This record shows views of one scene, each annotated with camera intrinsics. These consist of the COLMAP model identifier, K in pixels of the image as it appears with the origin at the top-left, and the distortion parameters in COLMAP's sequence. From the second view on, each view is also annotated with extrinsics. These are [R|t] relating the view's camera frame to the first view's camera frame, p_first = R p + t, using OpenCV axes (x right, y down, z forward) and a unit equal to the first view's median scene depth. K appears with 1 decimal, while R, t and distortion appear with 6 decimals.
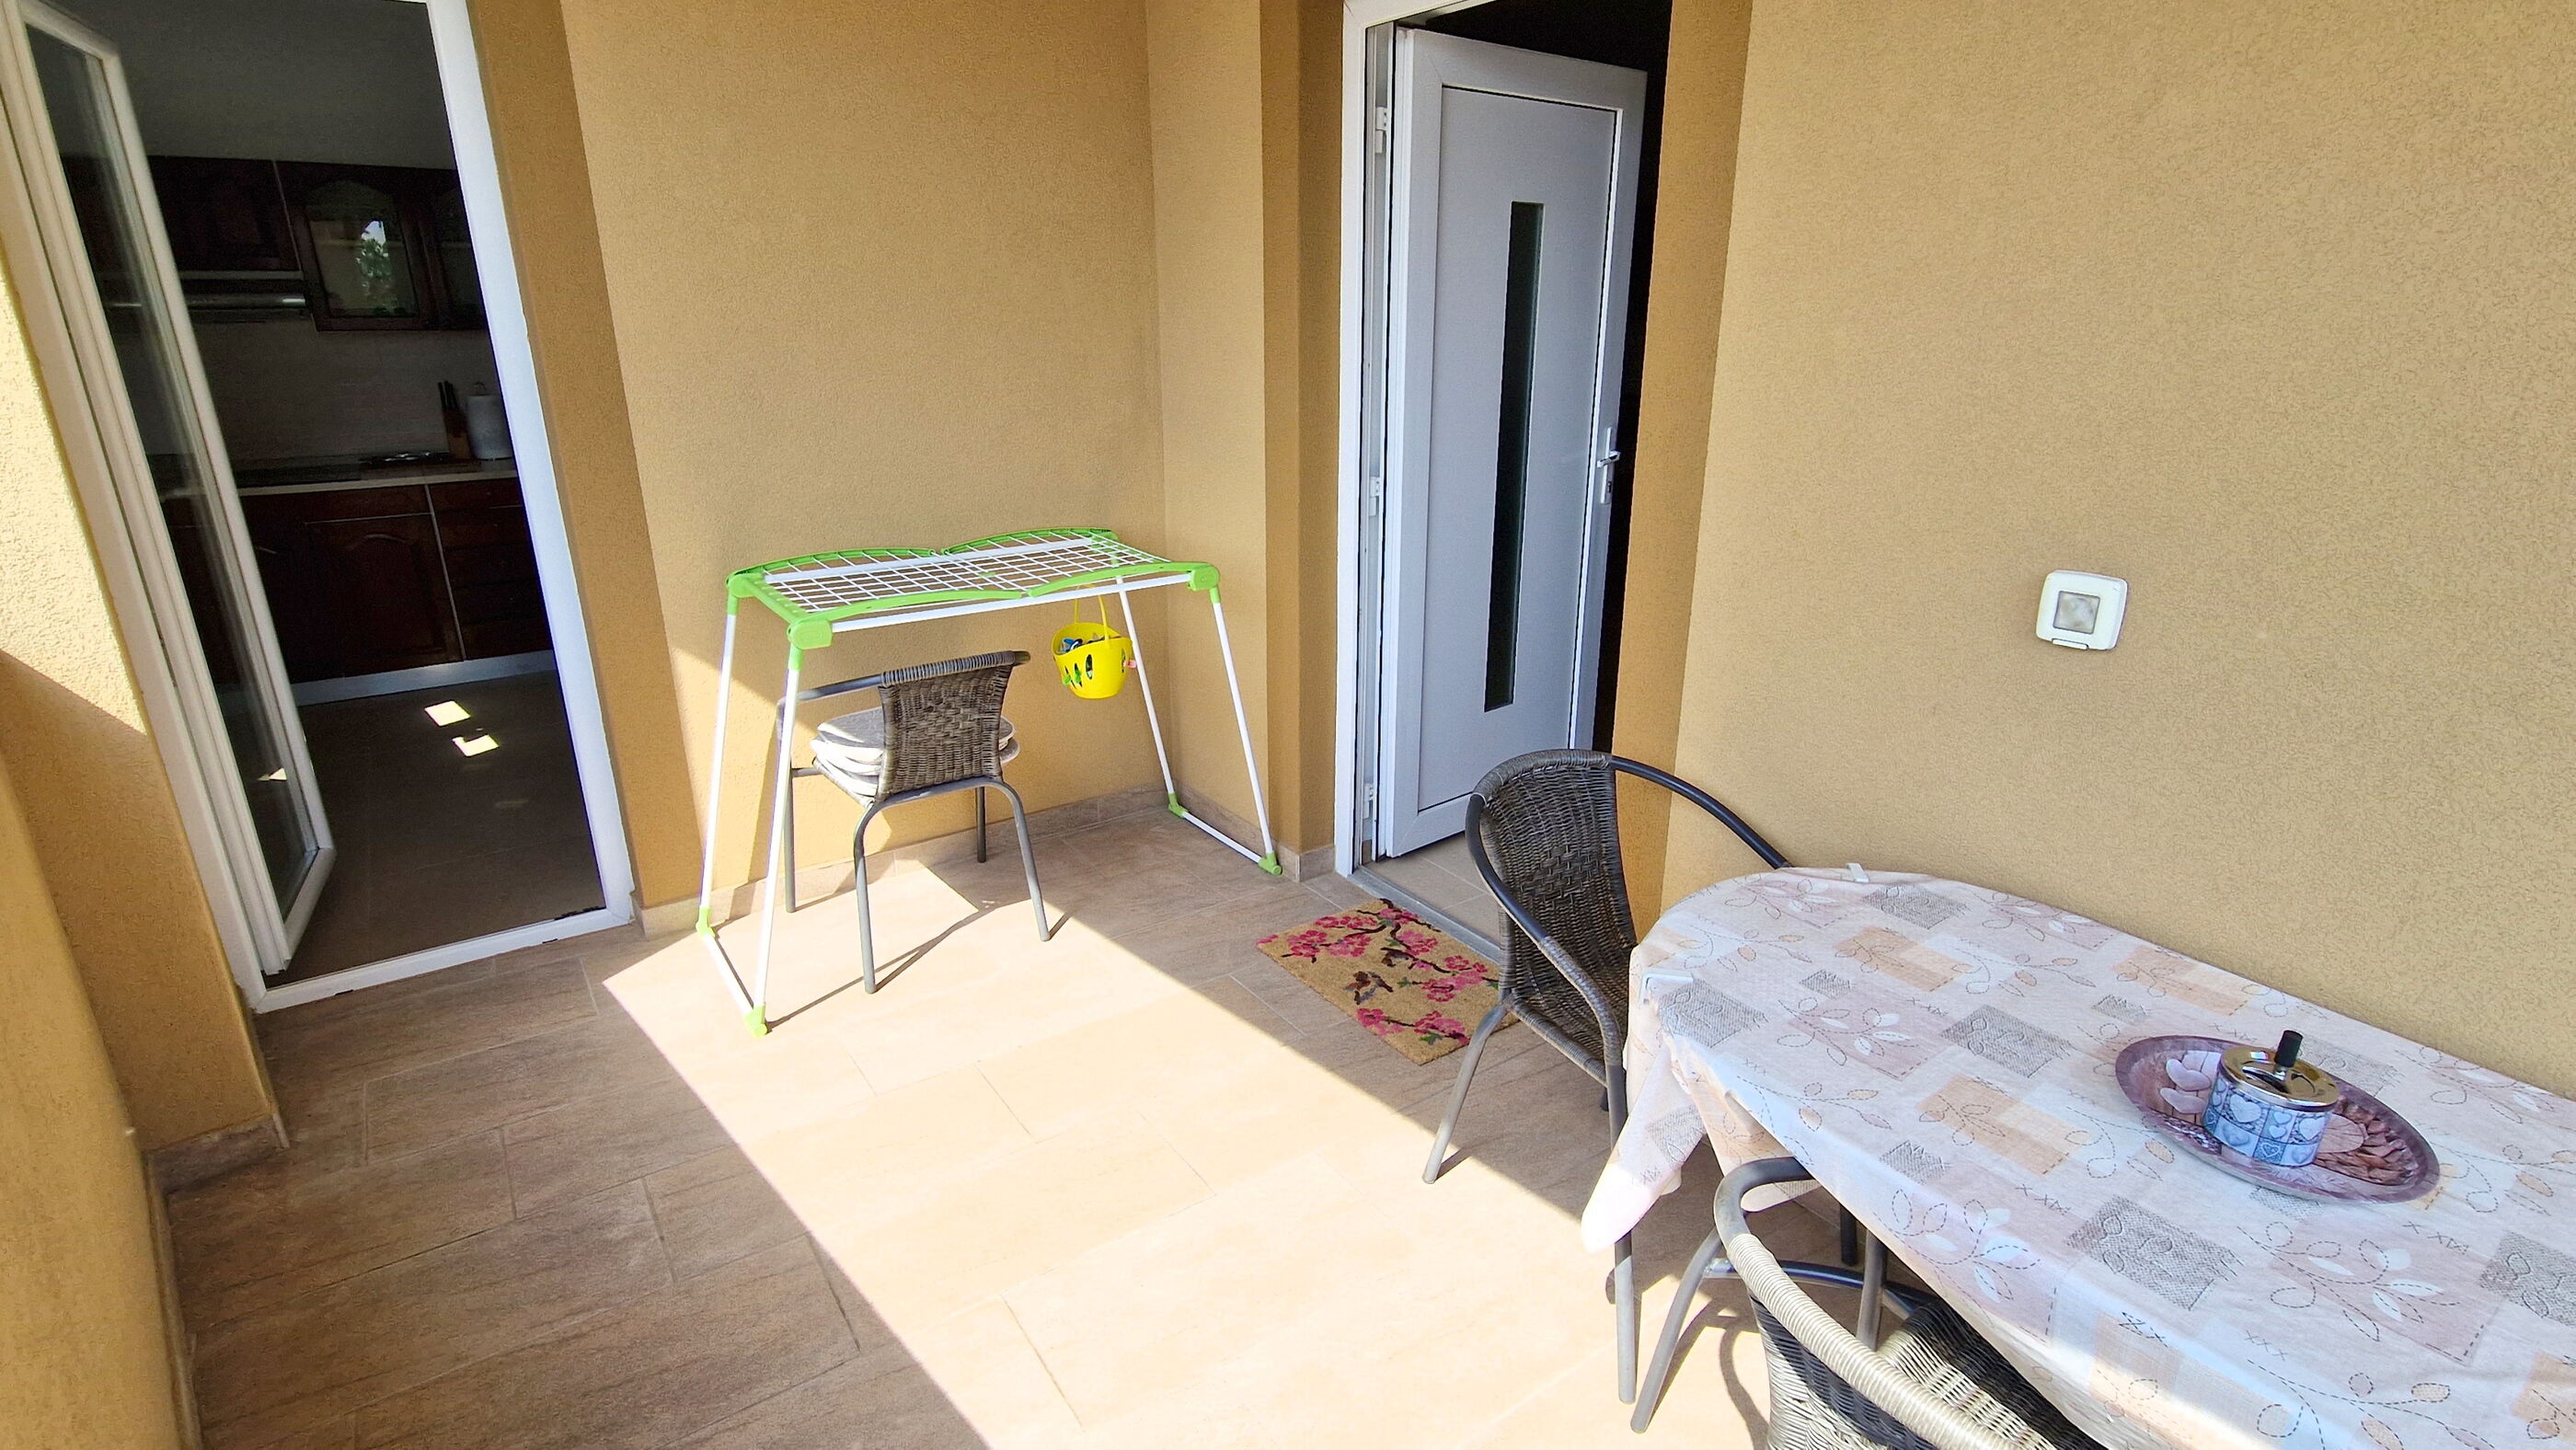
lens RADIAL K [[1245.2, 0, 1283.3], [0, 1245.2, 775.4], [0, 0, 1]] dist [-0.004861, -0.000494]
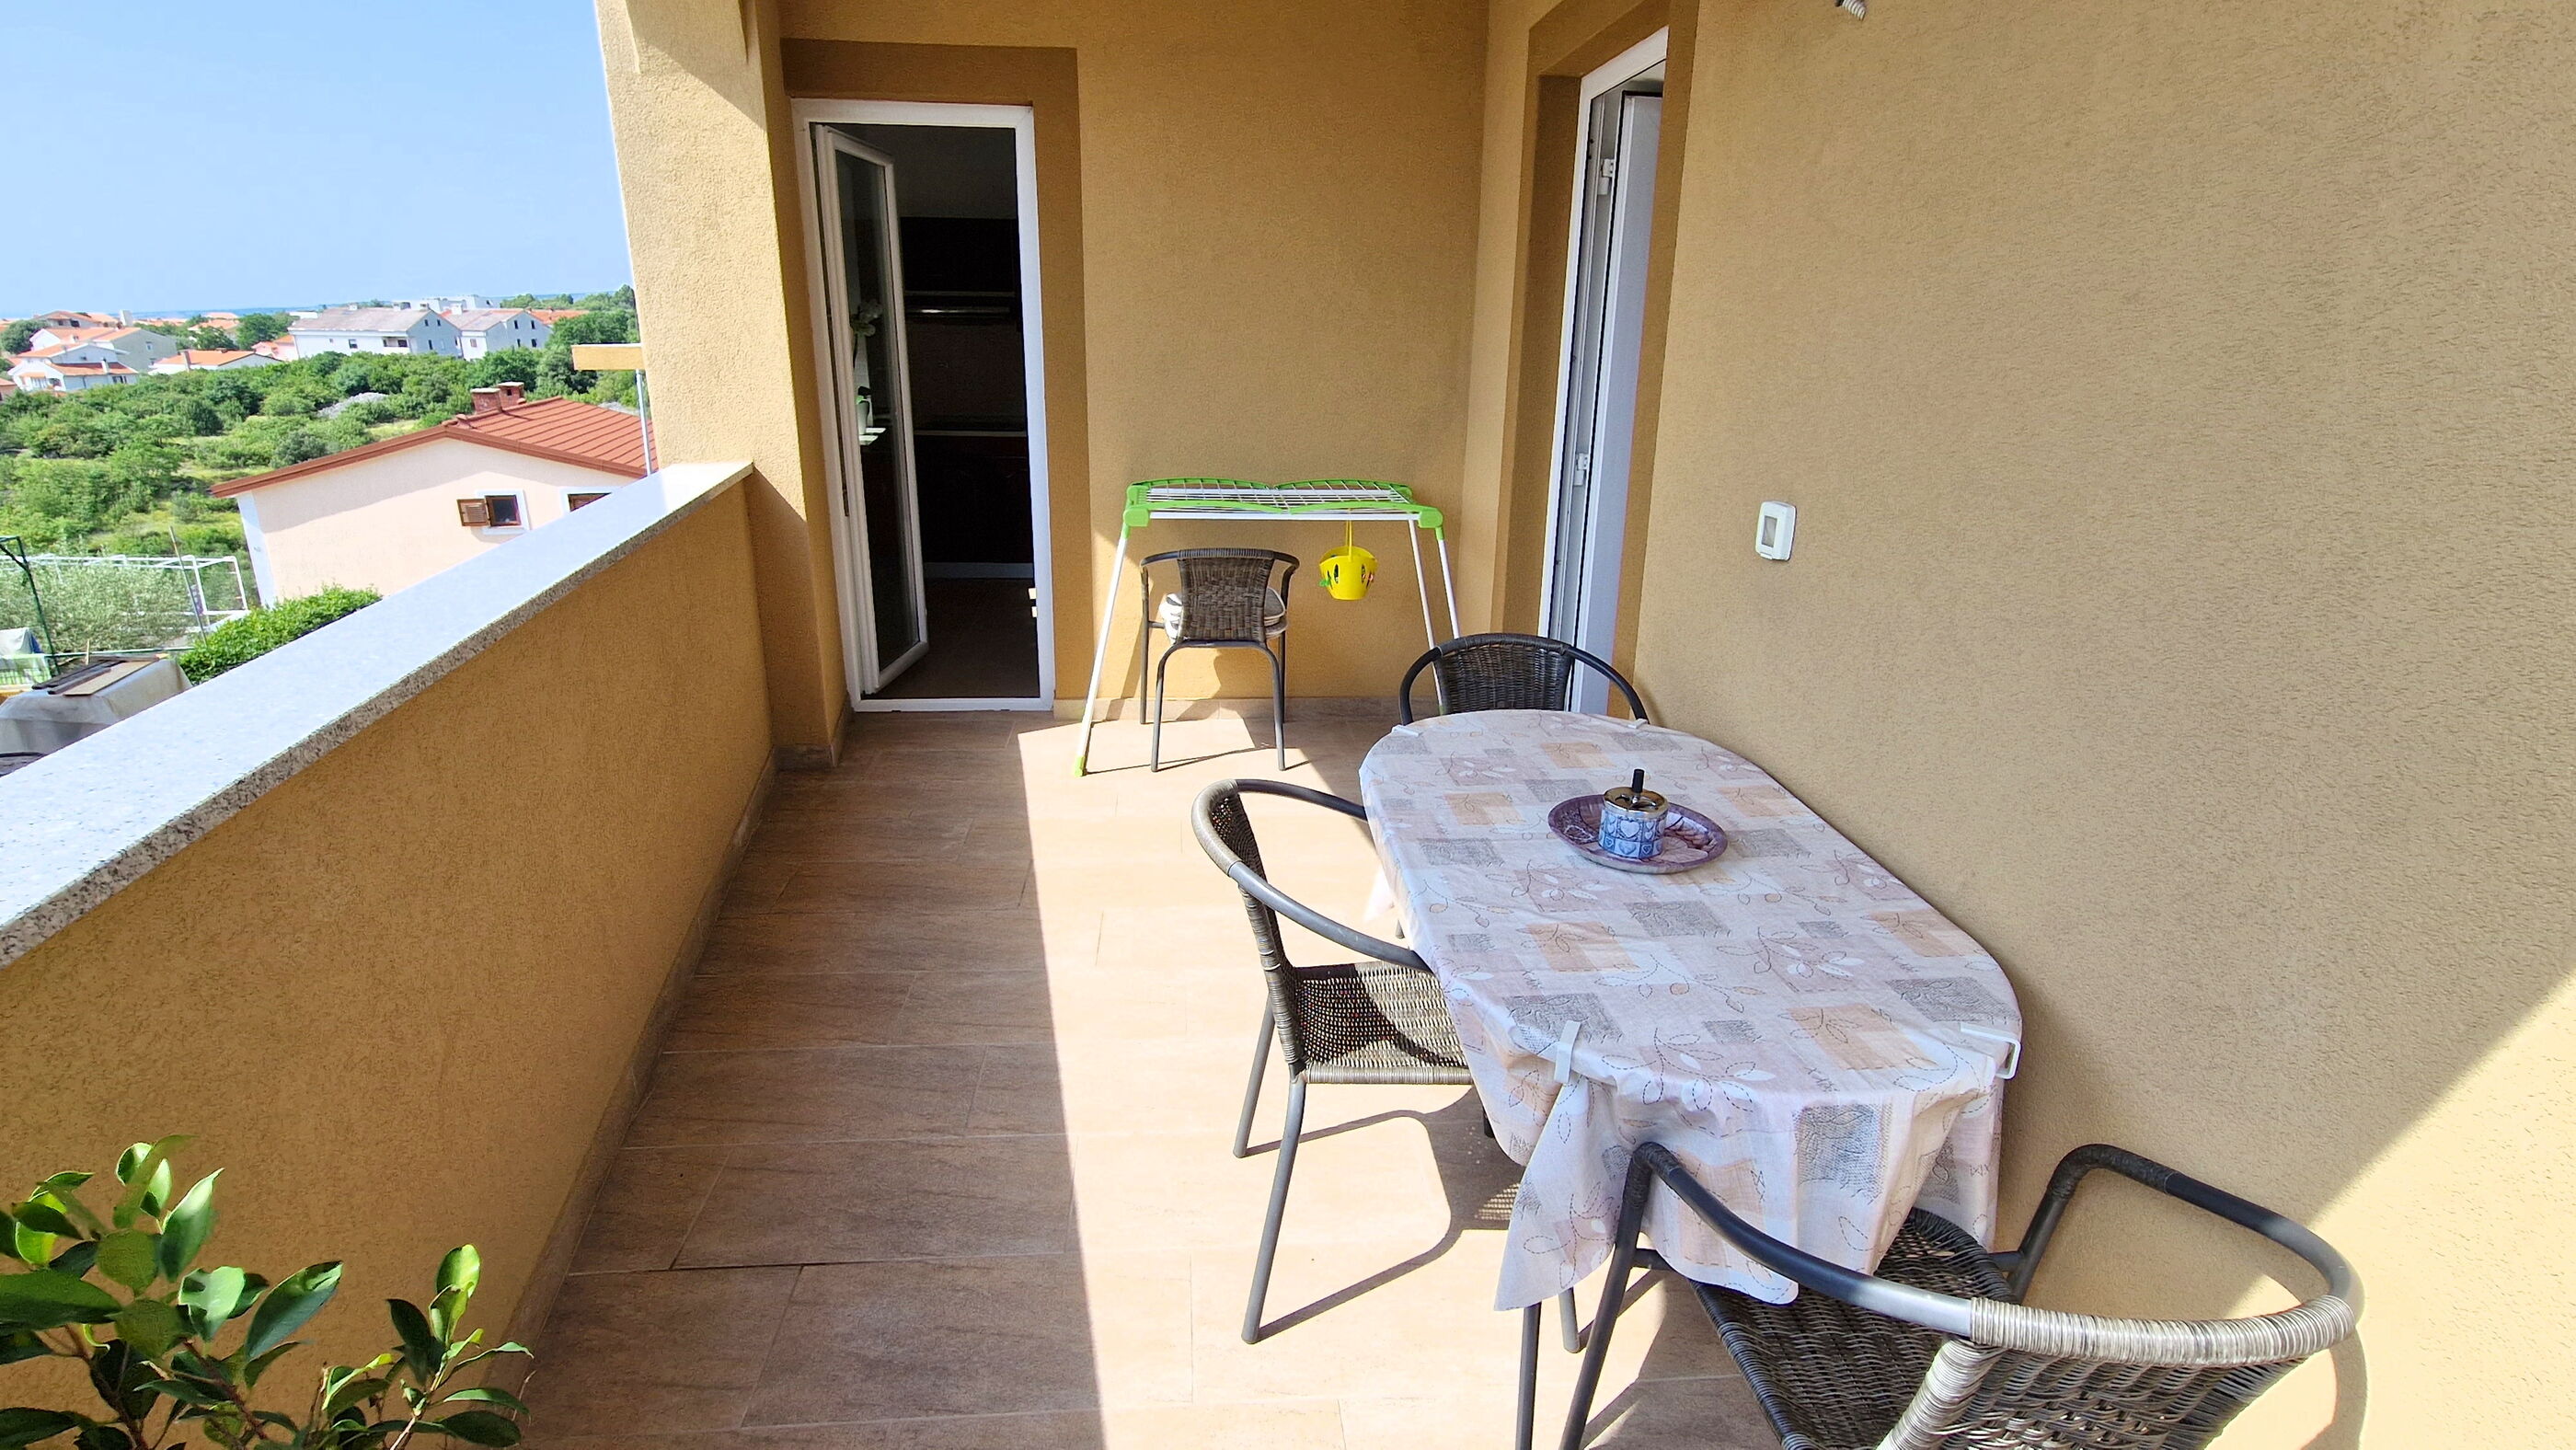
lens RADIAL K [[1310.0, 0, 1294.3], [0, 1310.0, 813.8], [0, 0, 1]] dist [0.002071, 0.000526]
pose [[0.854896, 0.191573, -0.482134, 0.609363], [-0.197991, 0.979463, 0.038116, 0.139211], [0.479534, 0.062873, 0.875268, -0.301027]]
